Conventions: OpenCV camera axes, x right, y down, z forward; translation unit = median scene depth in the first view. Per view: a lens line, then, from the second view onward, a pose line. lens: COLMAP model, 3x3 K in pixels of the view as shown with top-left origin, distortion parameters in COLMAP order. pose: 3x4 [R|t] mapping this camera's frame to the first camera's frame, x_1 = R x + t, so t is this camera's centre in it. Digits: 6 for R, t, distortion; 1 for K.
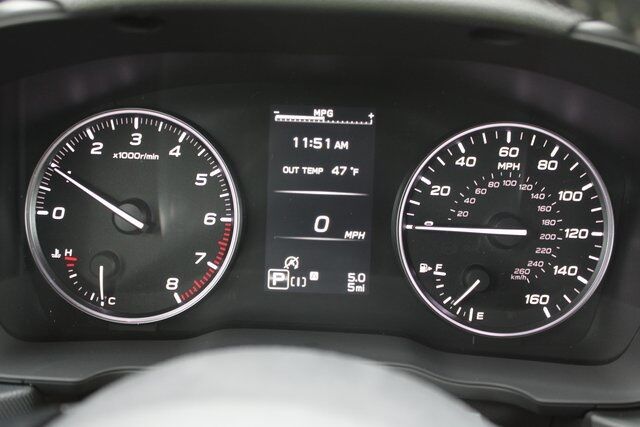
lens RADIAL K [[742.4, 0, 320.9], [0, 742.4, 214.2], [0, 0, 1]] dist [-0.059010, 0.000000]
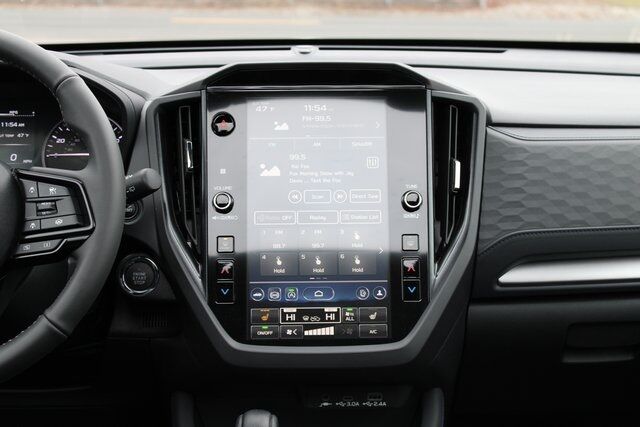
lens RADIAL K [[1069.7, 0, 328.8], [0, 1069.7, 227.1], [0, 0, 1]] dist [0.017308, 0.000000]
pose [[0.998142, -0.037601, 0.047952, 0.860244], [0.043812, 0.989761, -0.135846, 0.766670], [-0.042353, 0.137695, 0.989569, -2.493485]]
